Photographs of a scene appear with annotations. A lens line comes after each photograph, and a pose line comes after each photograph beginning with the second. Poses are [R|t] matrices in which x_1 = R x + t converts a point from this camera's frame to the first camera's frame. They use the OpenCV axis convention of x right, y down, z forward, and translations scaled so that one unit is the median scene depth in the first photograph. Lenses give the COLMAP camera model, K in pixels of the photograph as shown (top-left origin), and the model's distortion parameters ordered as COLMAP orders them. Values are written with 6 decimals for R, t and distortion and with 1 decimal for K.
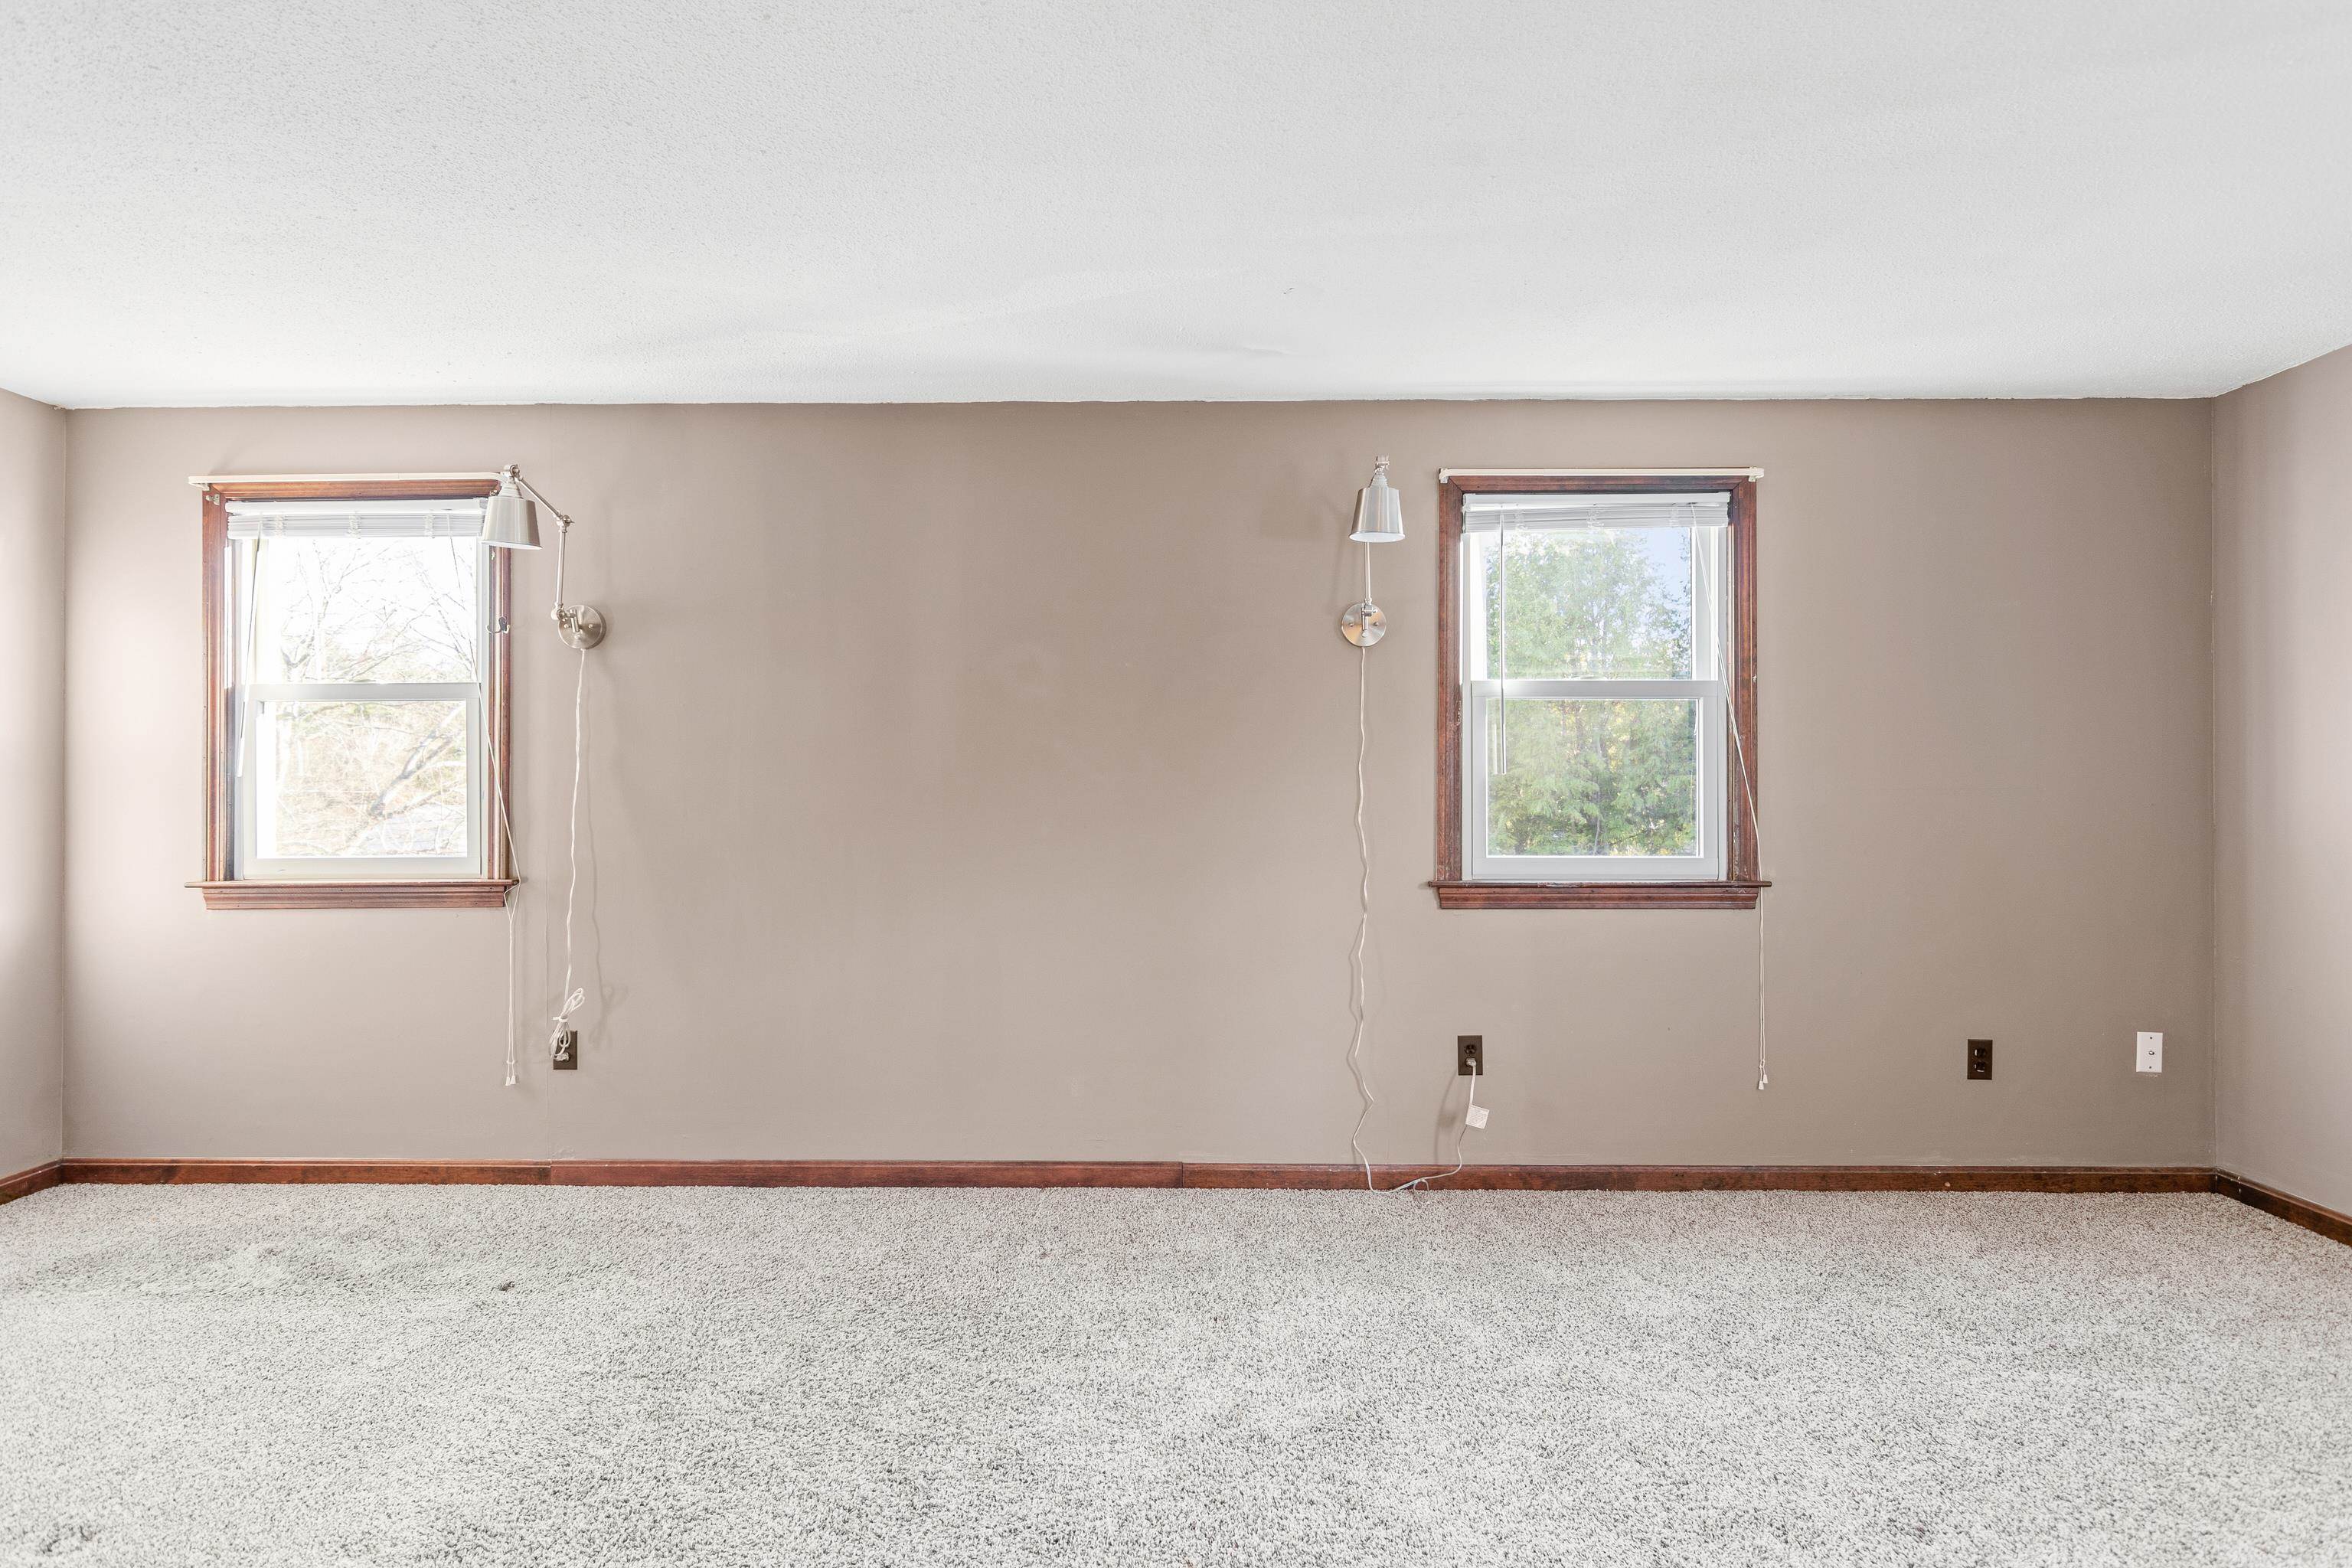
lens RADIAL K [[1203.2, 0, 1172.6], [0, 1203.2, 781.1], [0, 0, 1]] dist [-0.004132, 0.003664]
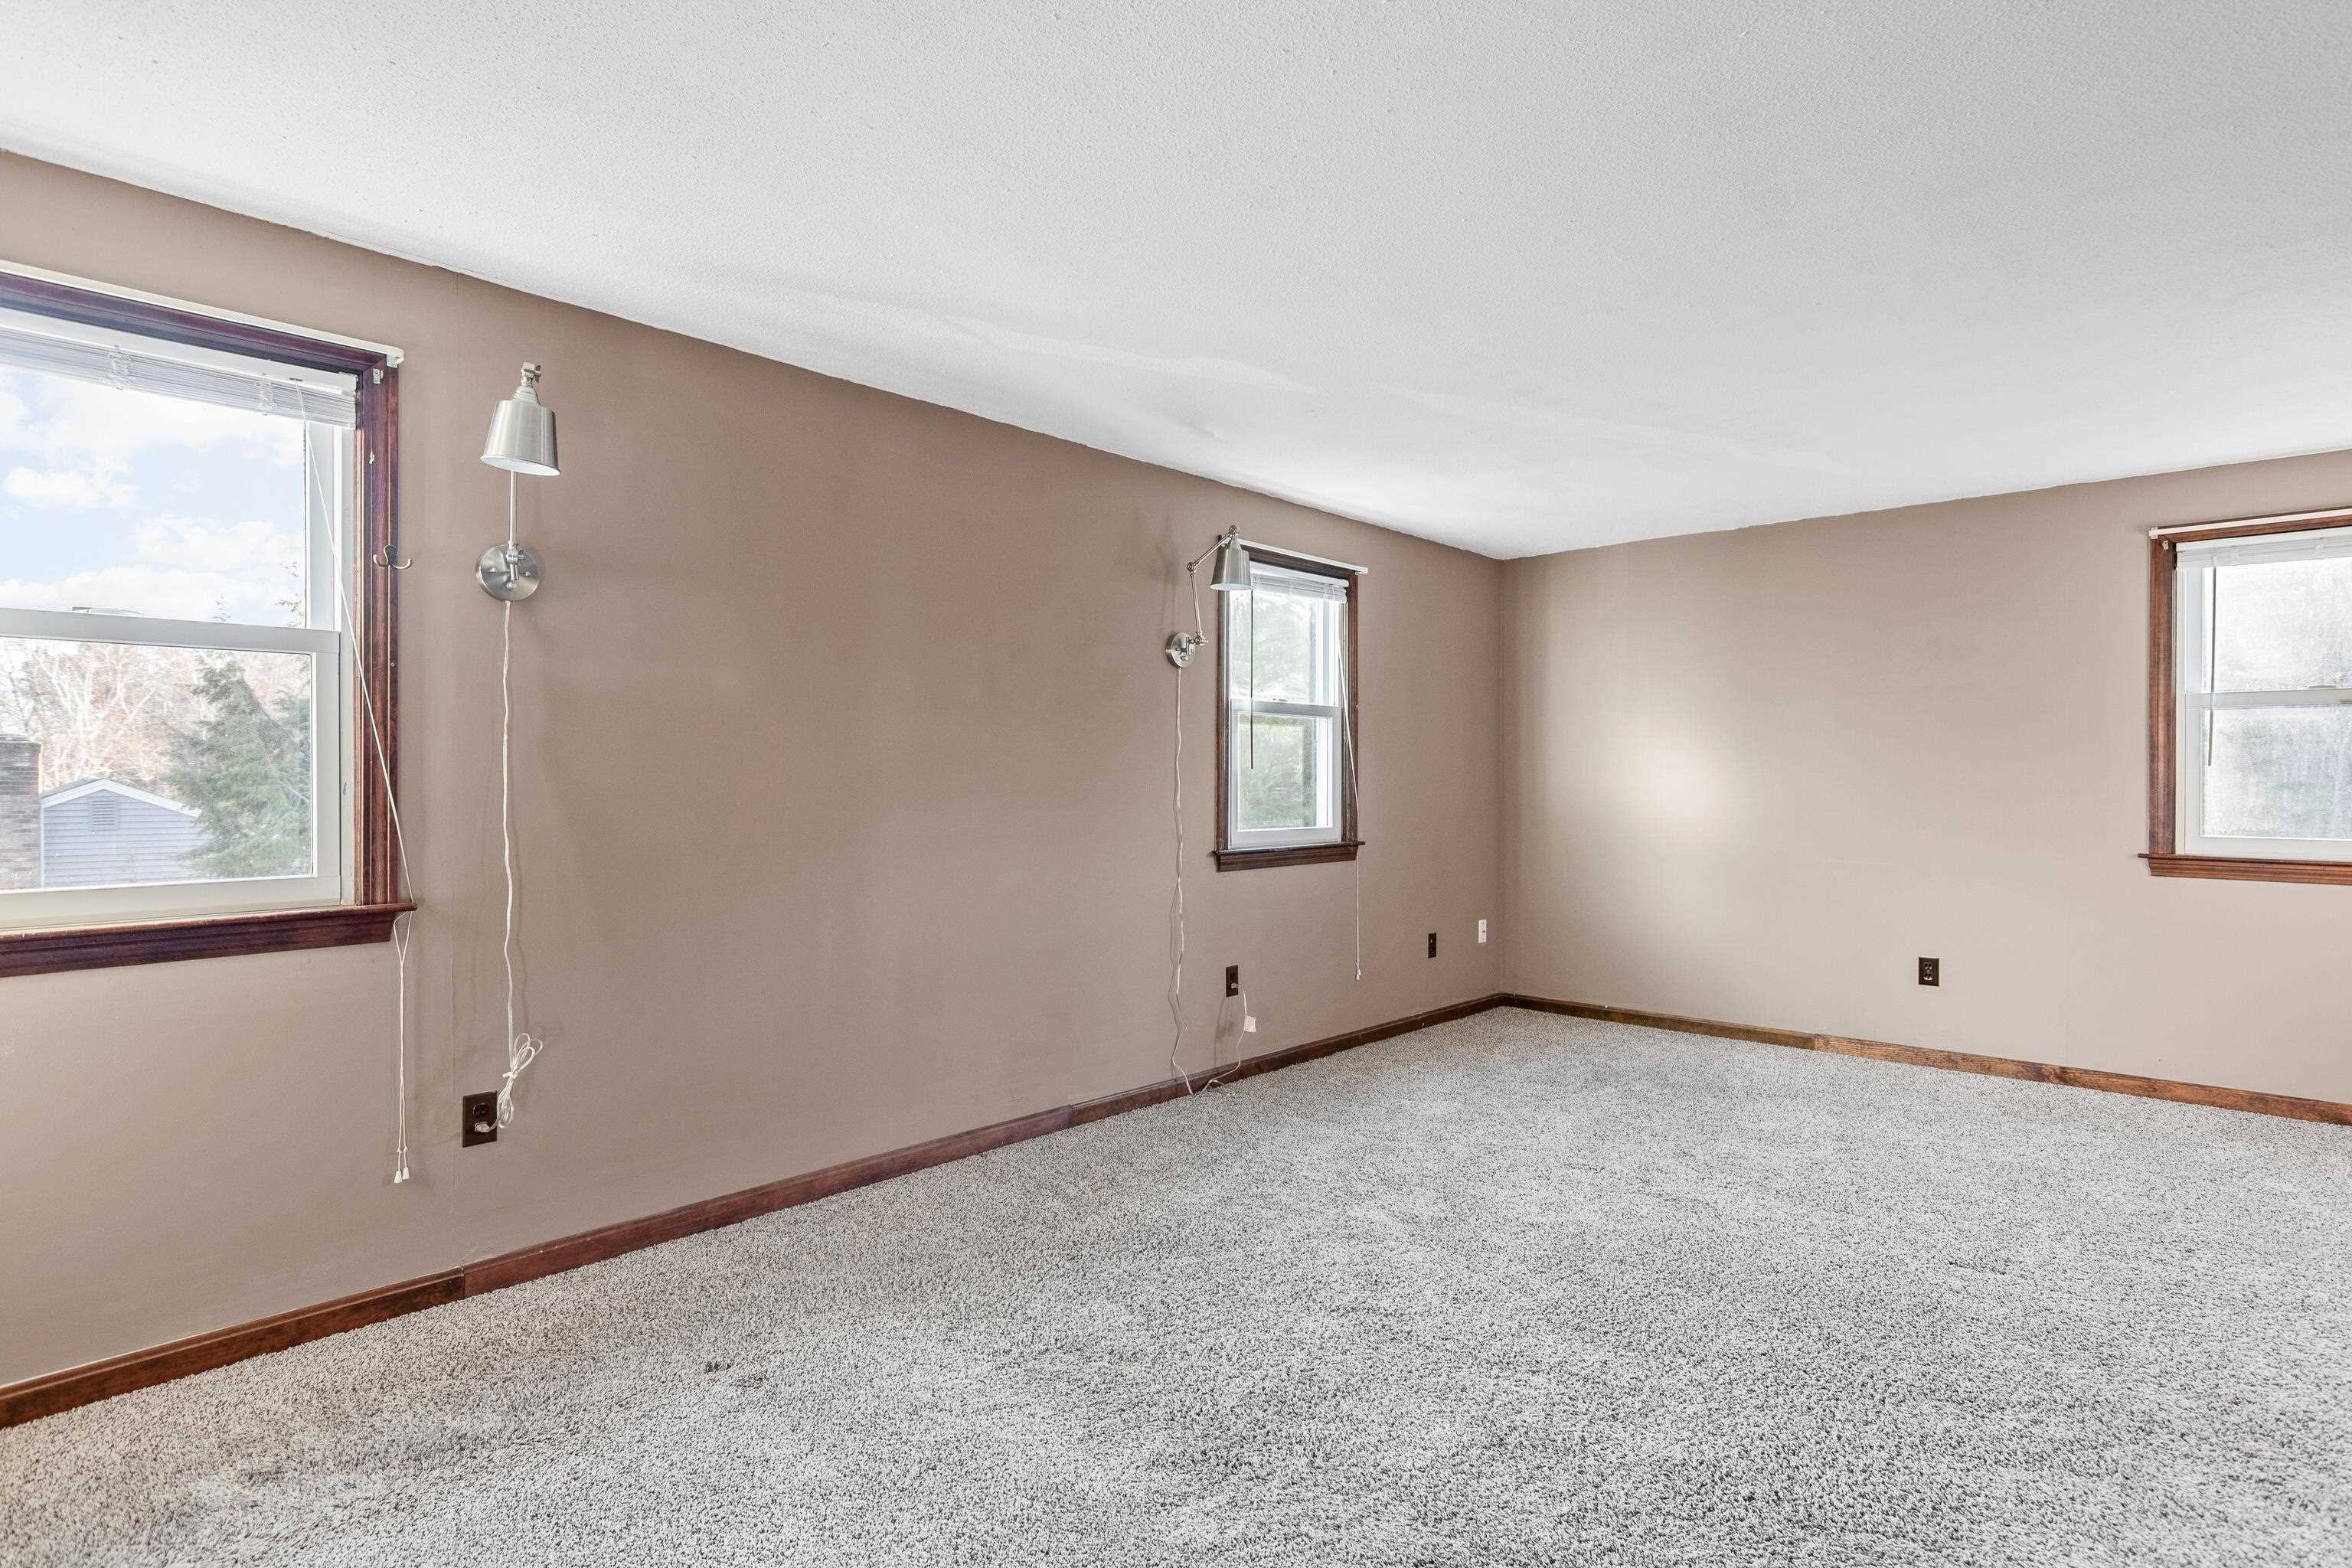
lens RADIAL K [[1203.2, 0, 1172.8], [0, 1203.2, 783.4], [0, 0, 1]] dist [-0.004132, 0.003664]
pose [[0.675355, -0.002177, 0.737489, -0.777665], [-0.008605, 0.999904, 0.010831, -0.004074], [-0.737442, -0.013660, 0.675272, 0.154529]]
